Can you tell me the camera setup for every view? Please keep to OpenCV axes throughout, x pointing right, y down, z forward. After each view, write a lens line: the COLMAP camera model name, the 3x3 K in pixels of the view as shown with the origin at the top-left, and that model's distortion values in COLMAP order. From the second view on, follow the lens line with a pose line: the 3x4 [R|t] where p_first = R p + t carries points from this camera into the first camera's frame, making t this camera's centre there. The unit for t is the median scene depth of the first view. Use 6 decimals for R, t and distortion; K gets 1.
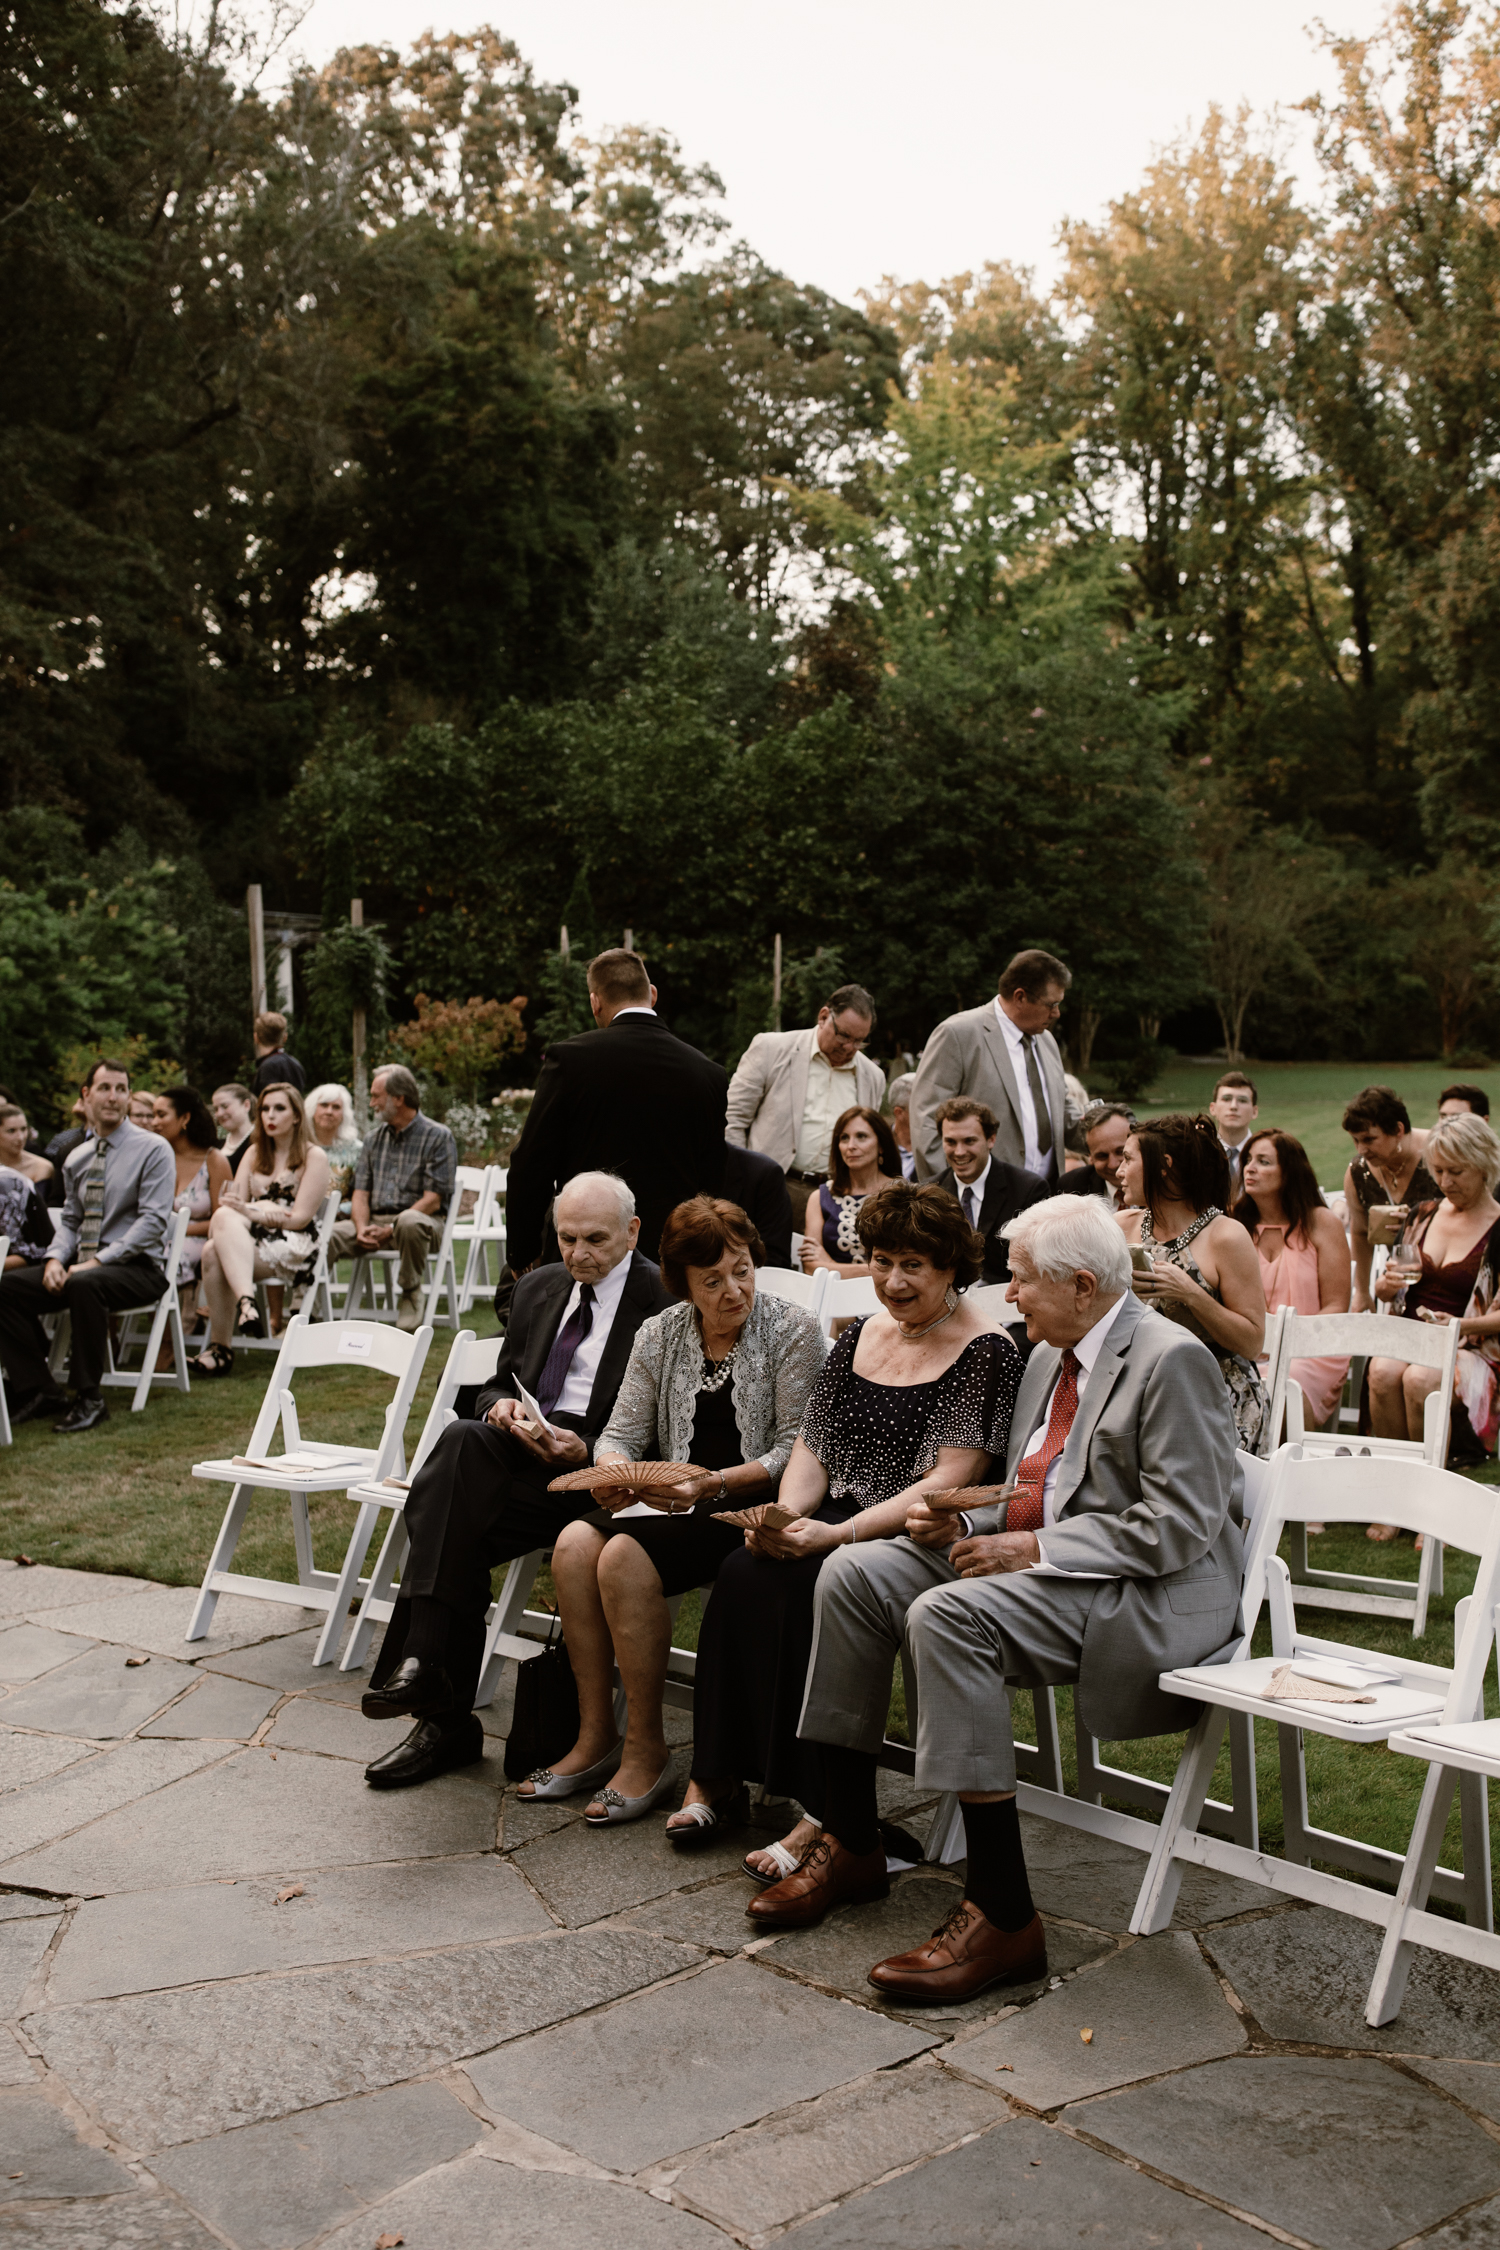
lens RADIAL K [[2318.2, 0, 804.3], [0, 2318.2, 1119.2], [0, 0, 1]] dist [-0.001725, -0.018307]
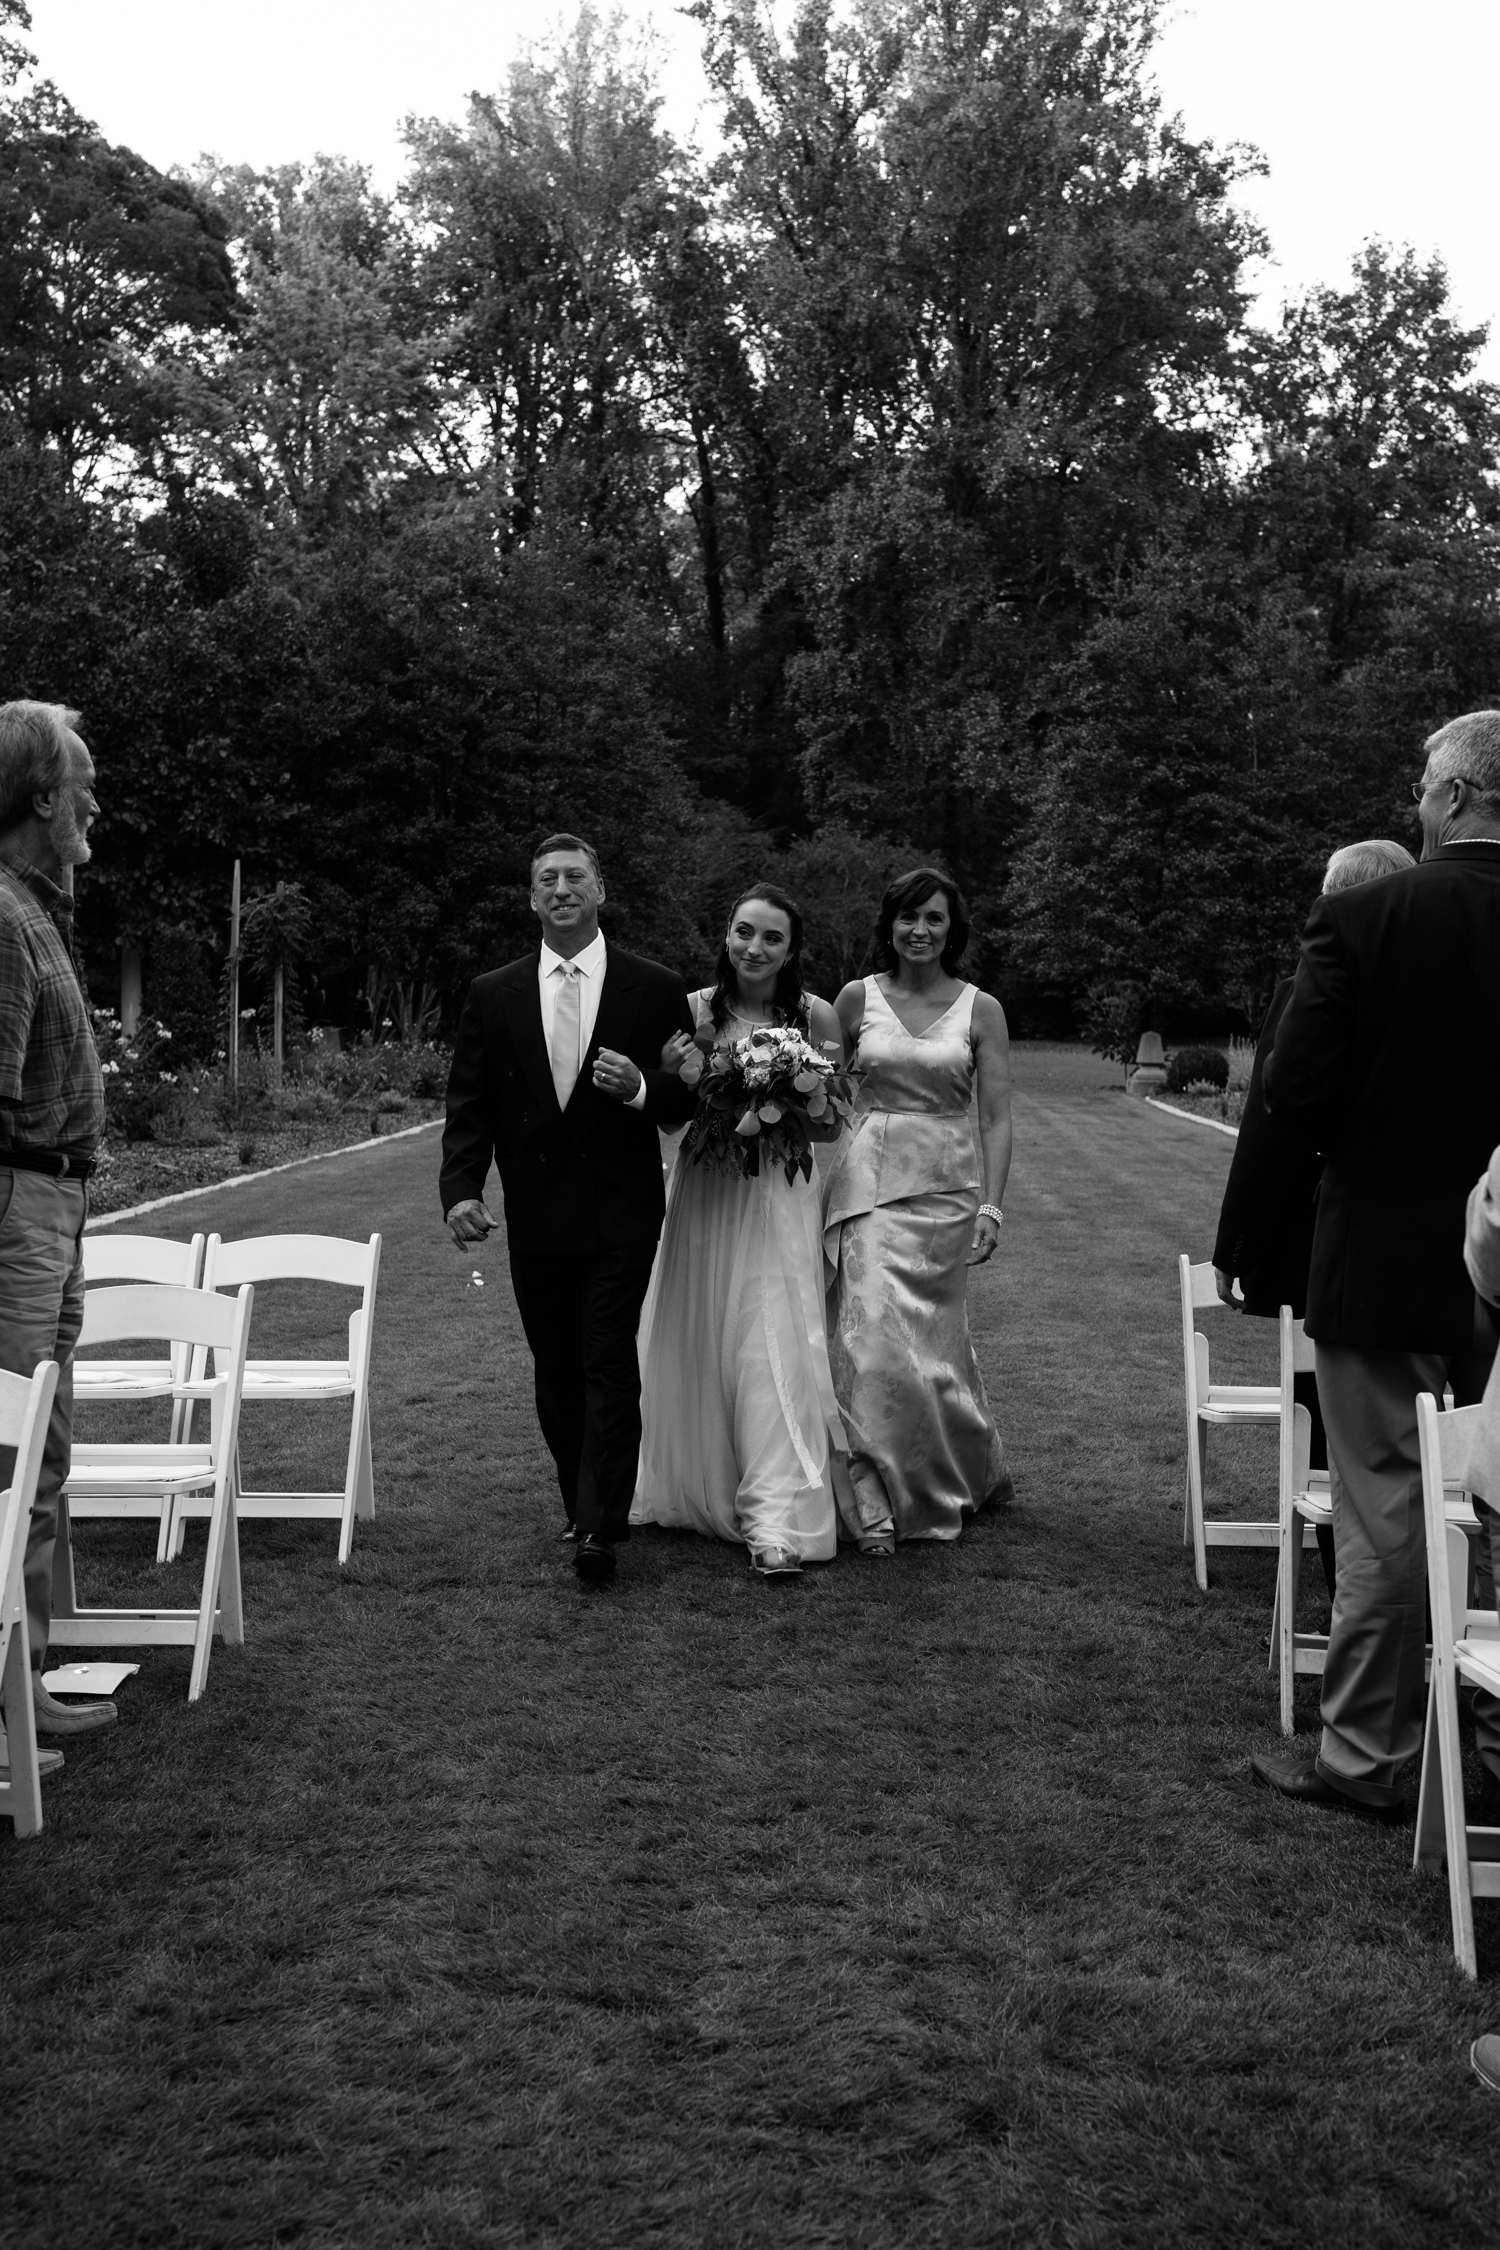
lens RADIAL K [[2149.9, 0, 740.2], [0, 2149.9, 1141.7], [0, 0, 1]] dist [-0.002024, -0.019781]
pose [[0.944625, -0.003890, 0.328128, -0.052853], [-0.004382, 0.999691, 0.024469, -0.003294], [-0.328122, -0.024552, 0.944316, 0.168447]]
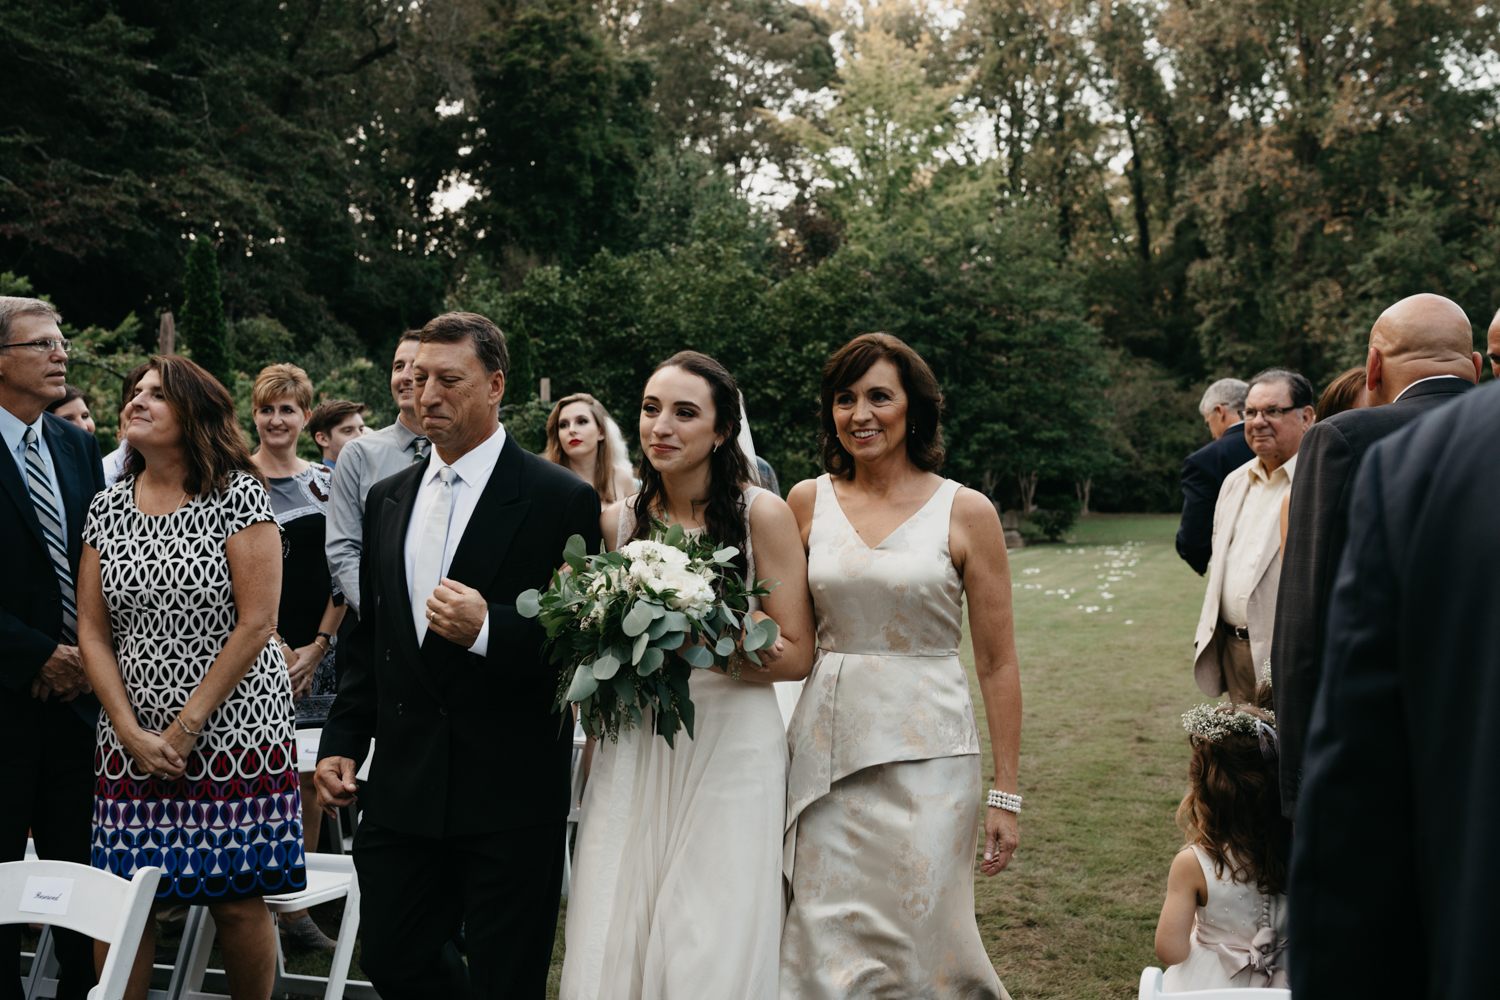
lens RADIAL K [[1433.2, 0, 748.3], [0, 1433.2, 504.3], [0, 0, 1]] dist [-0.002024, -0.019781]
pose [[0.999398, -0.004313, 0.034417, -0.051405], [0.005445, 0.999445, -0.032865, -0.002015], [-0.034256, 0.033033, 0.998867, 0.115468]]
